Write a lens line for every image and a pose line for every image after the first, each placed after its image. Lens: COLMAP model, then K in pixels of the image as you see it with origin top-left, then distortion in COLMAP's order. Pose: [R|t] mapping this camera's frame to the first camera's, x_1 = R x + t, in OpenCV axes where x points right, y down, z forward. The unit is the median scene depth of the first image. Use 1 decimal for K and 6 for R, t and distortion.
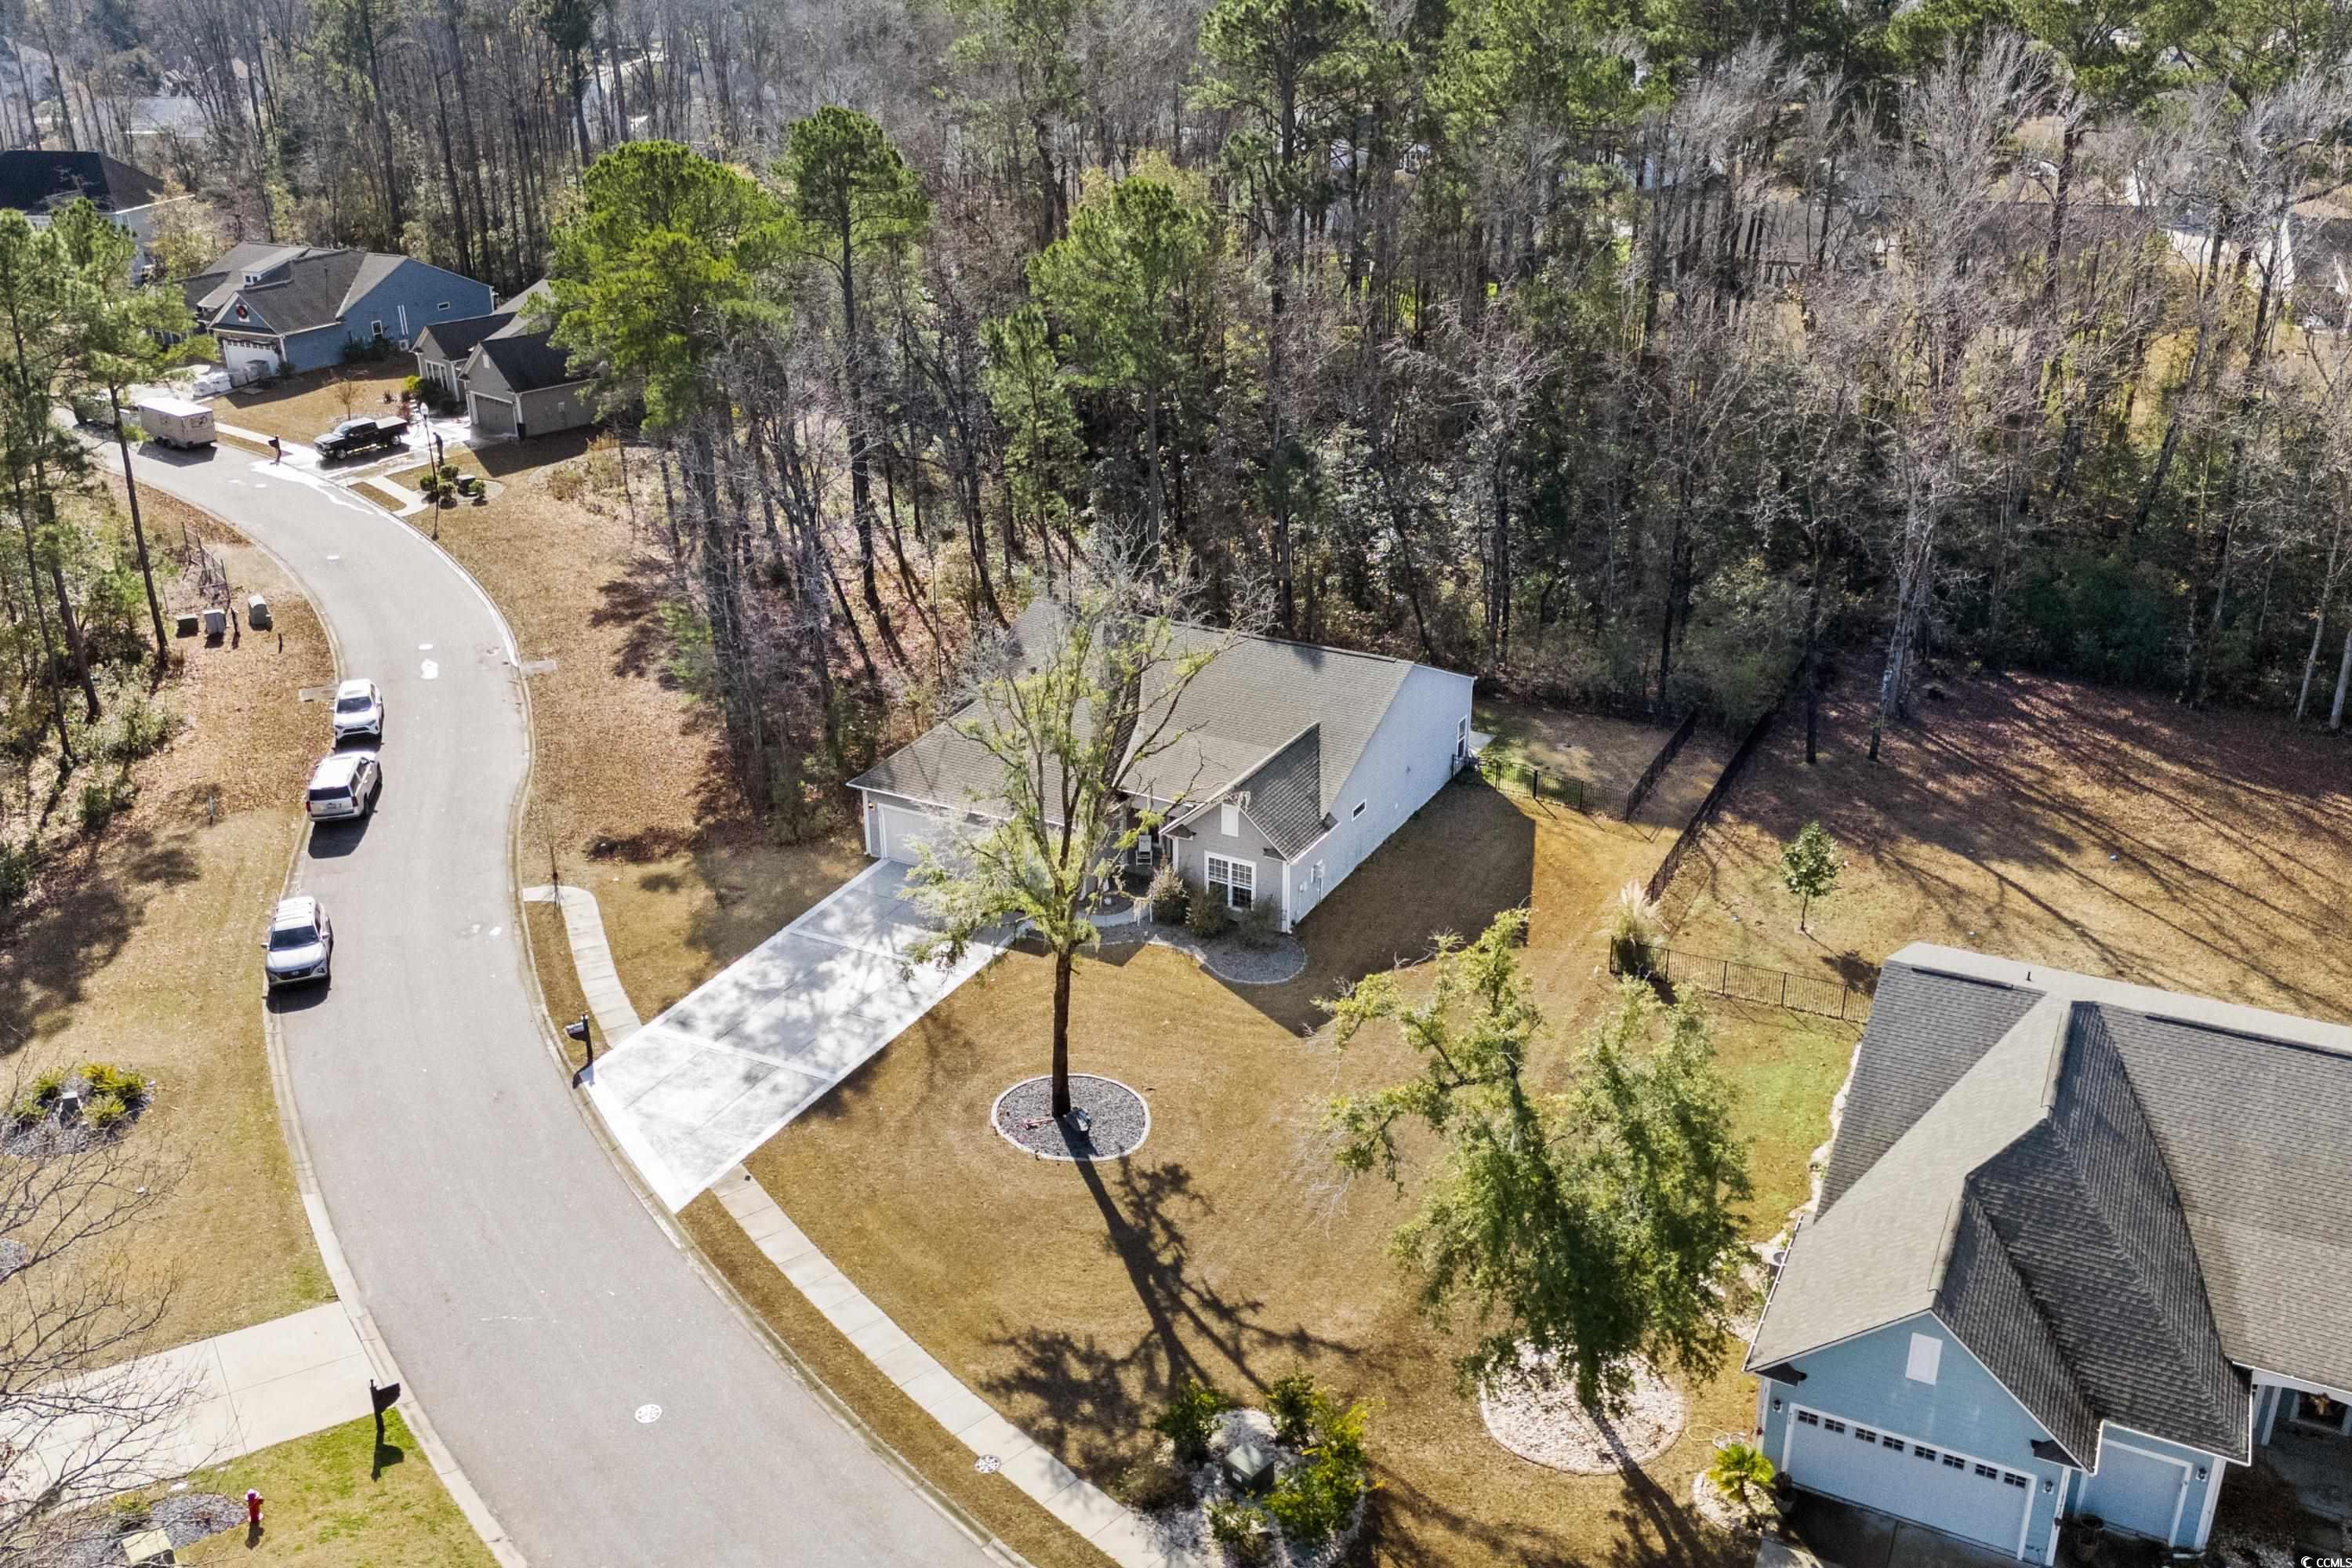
lens RADIAL K [[1995.6, 0, 1226.3], [0, 1995.6, 792.2], [0, 0, 1]] dist [0.282349, -0.524275]
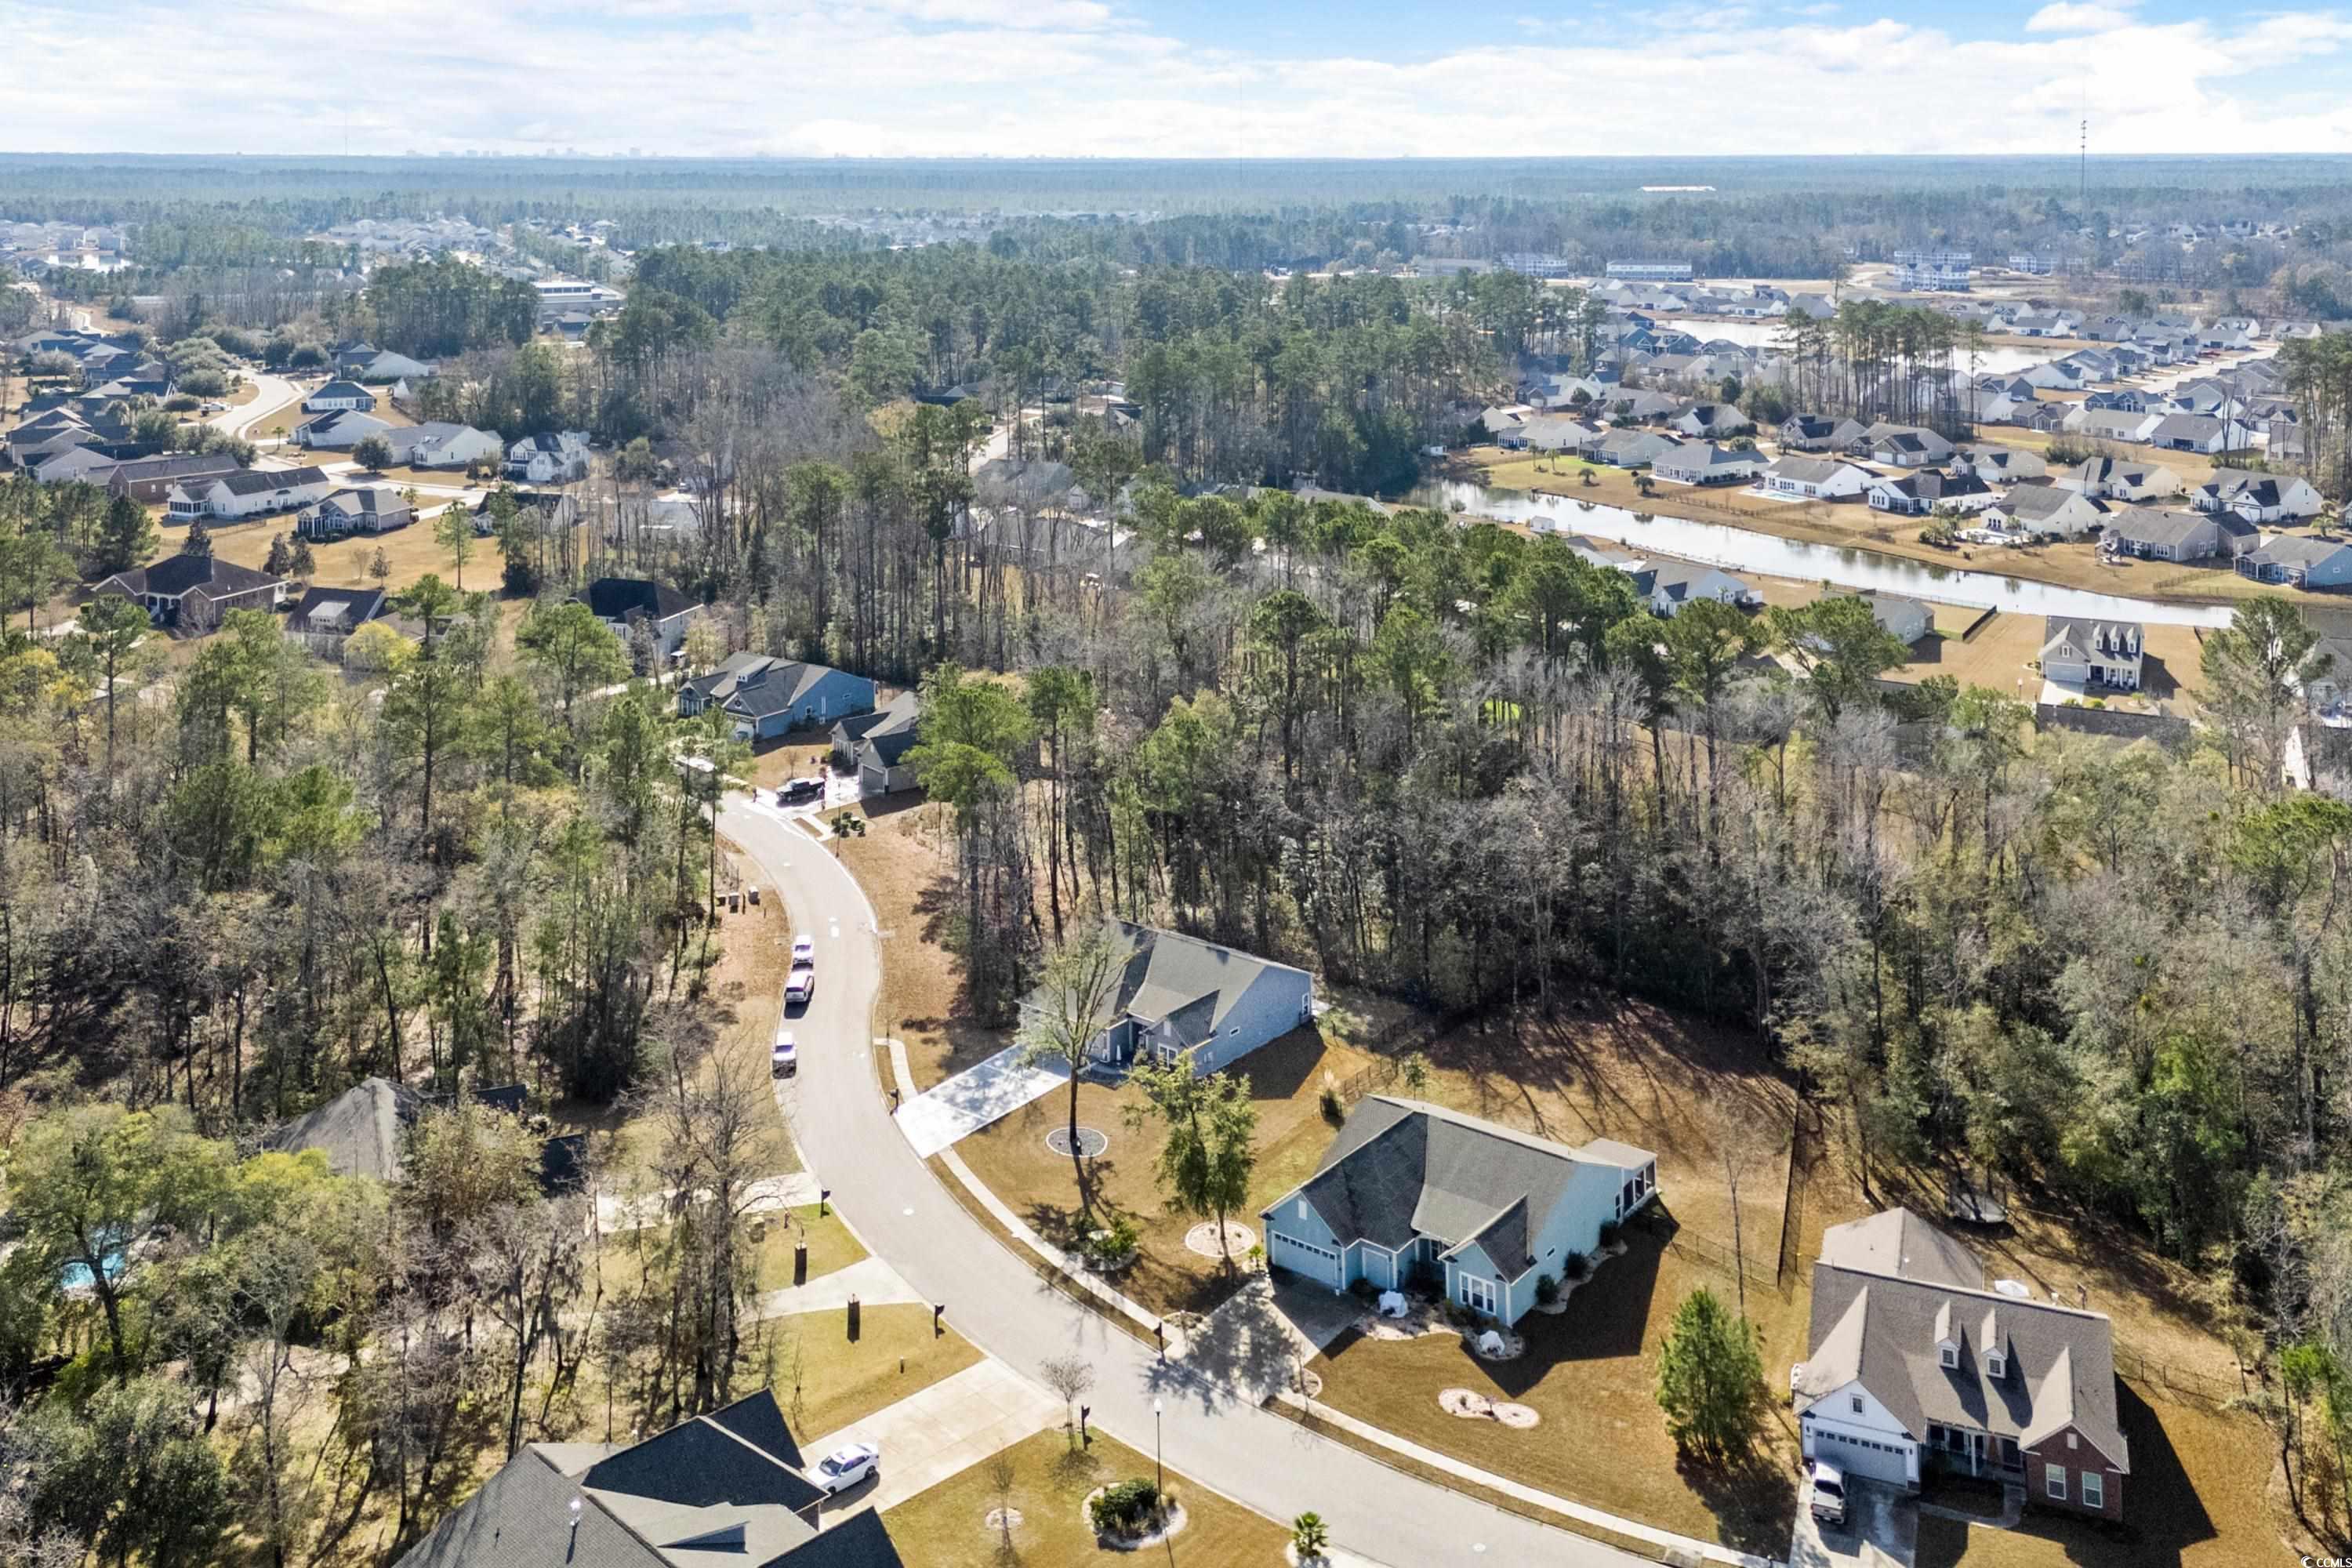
lens RADIAL K [[1914.1, 0, 1176.7], [0, 1914.1, 671.9], [0, 0, 1]] dist [0.045380, -0.014464]
pose [[0.984926, 0.053484, -0.164497, 0.278722], [-0.084527, 0.978534, -0.187951, 0.018574], [0.150914, 0.199023, 0.968305, -0.960502]]
